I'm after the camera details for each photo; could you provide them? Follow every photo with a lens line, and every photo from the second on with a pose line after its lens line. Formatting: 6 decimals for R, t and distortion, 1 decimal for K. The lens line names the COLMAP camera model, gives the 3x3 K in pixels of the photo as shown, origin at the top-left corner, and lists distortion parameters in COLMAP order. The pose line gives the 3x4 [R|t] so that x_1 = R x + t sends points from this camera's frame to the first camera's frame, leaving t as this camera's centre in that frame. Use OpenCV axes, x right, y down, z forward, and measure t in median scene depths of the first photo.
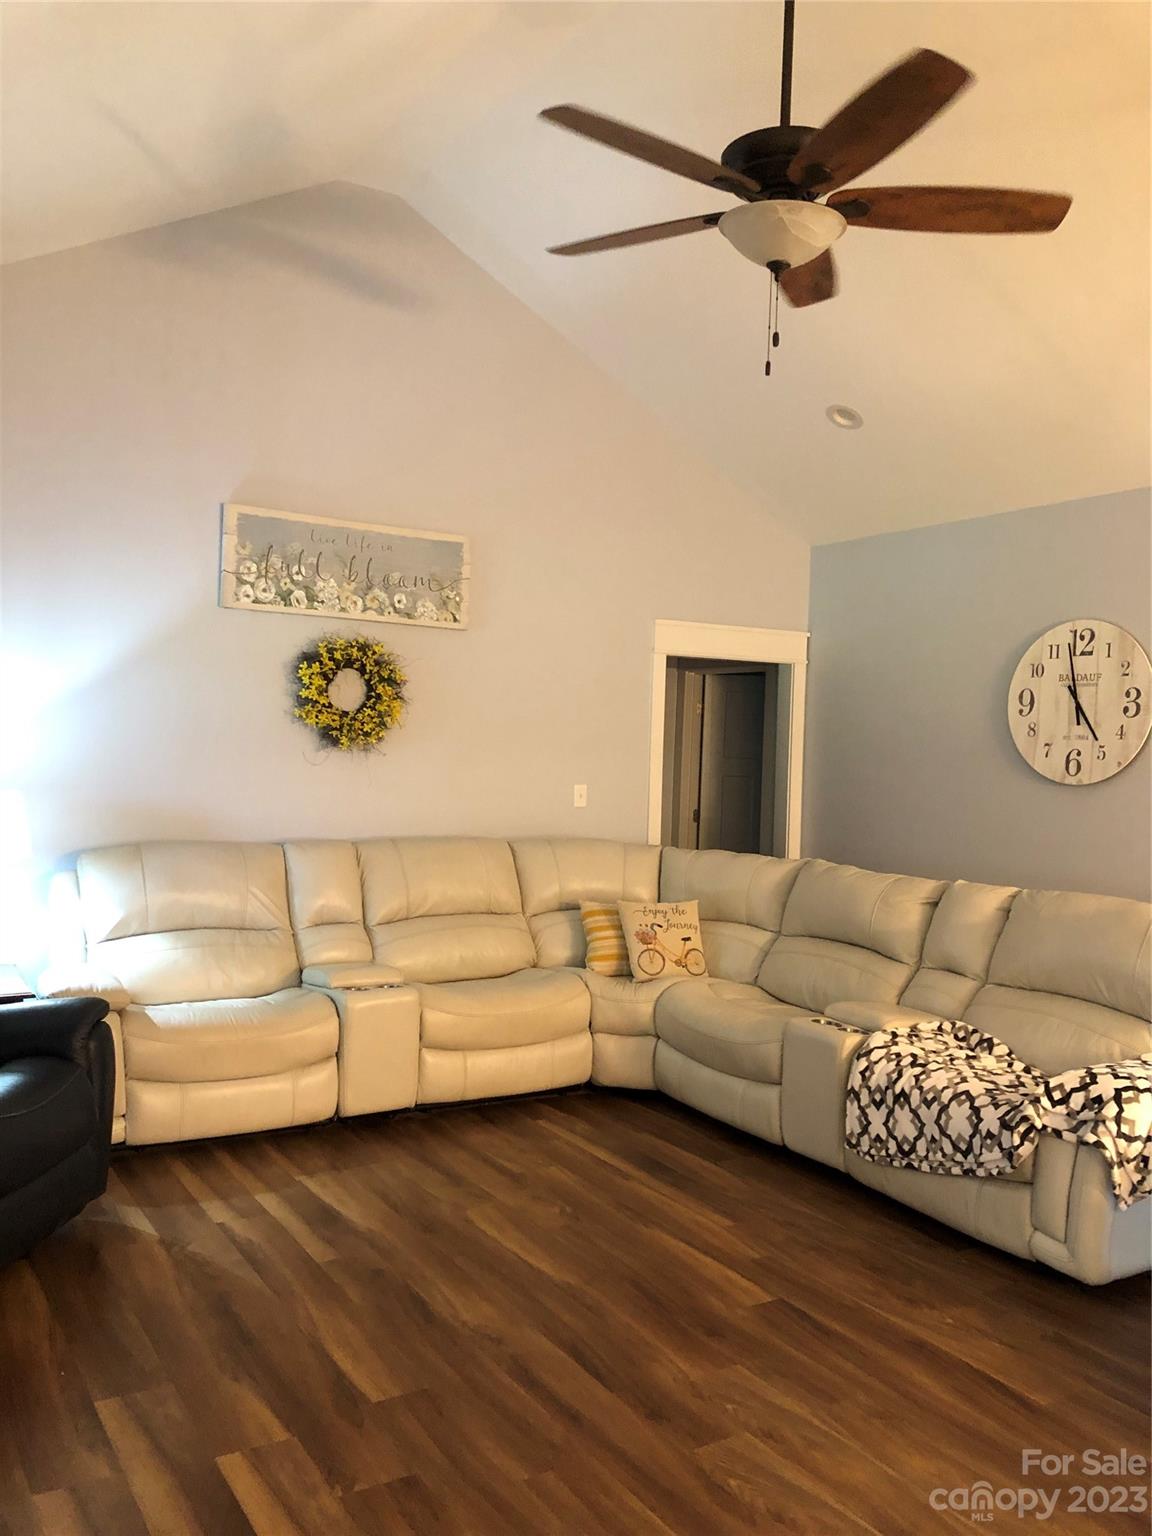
lens RADIAL K [[1237.5, 0, 576.0], [0, 1237.5, 768.0], [0, 0, 1]] dist [0.033639, -0.002612]
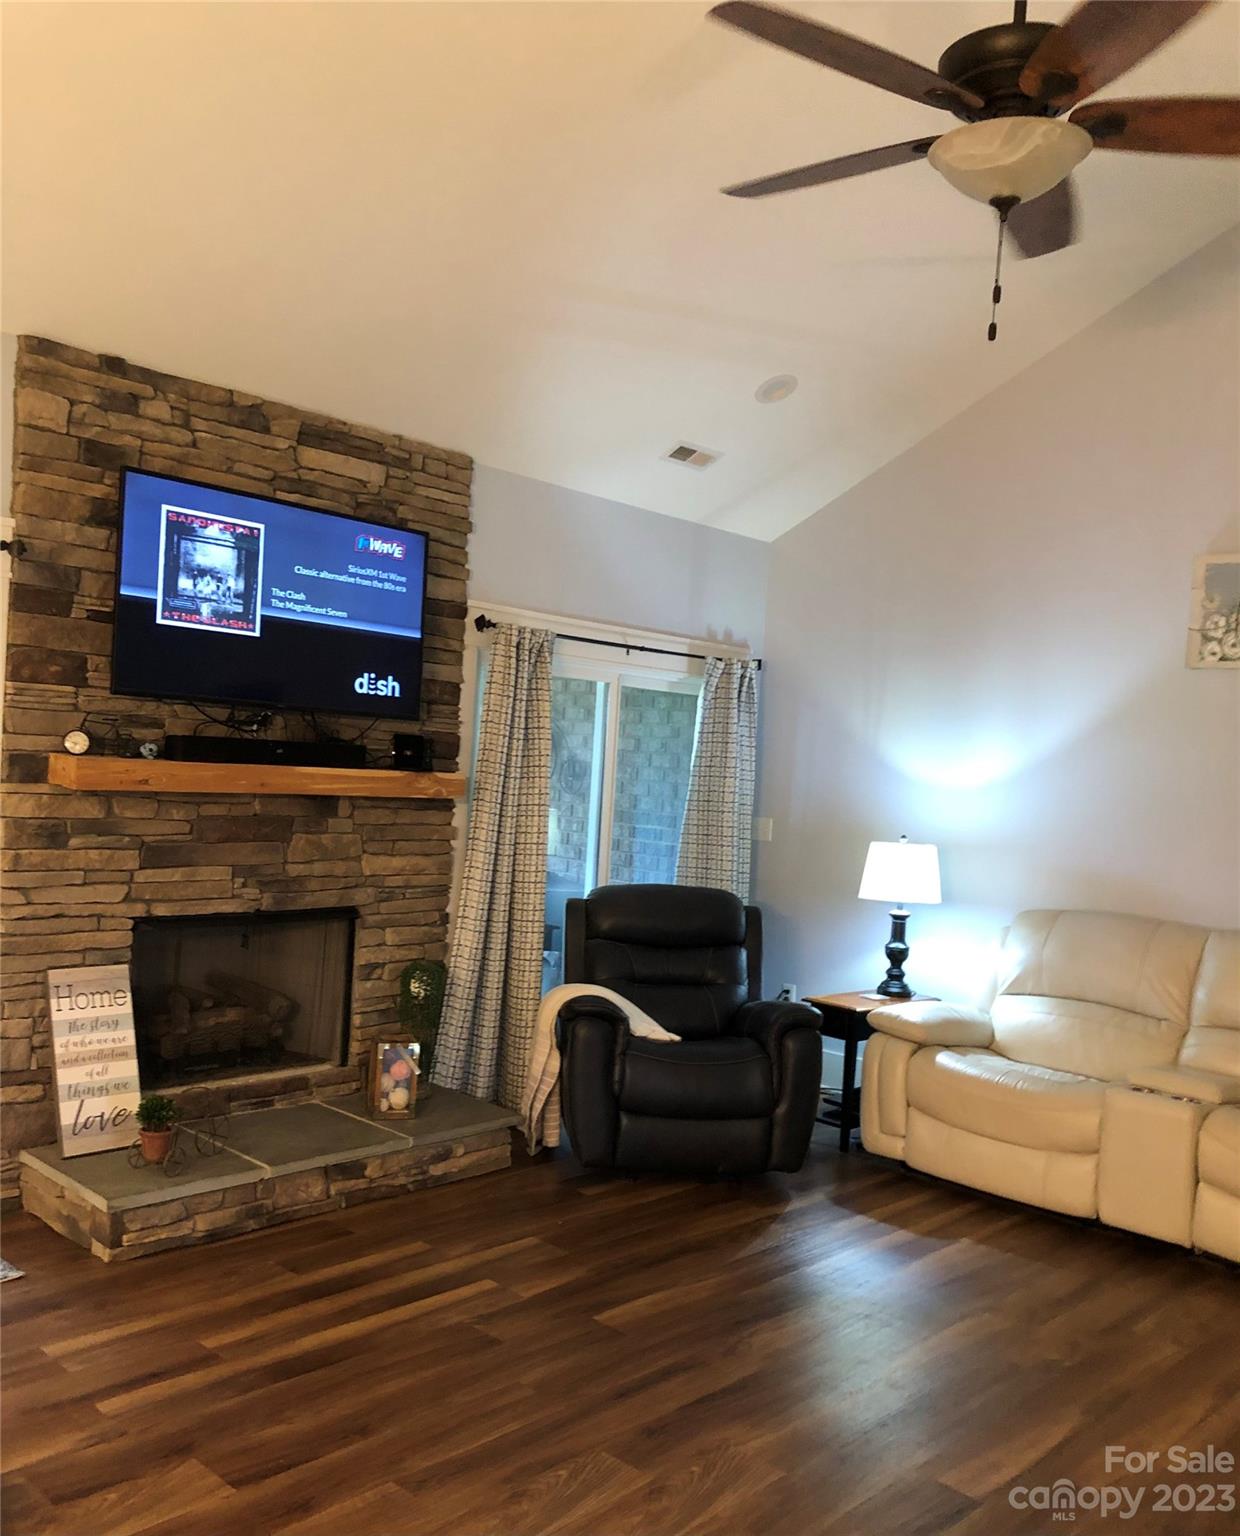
lens RADIAL K [[1338.0, 0, 620.5], [0, 1338.0, 798.1], [0, 0, 1]] dist [0.039988, 0.000650]
pose [[0.288174, 0.013070, -0.957489, 0.759469], [-0.074928, 0.997149, -0.008939, 0.010348], [0.954642, 0.074318, 0.288332, 0.426646]]
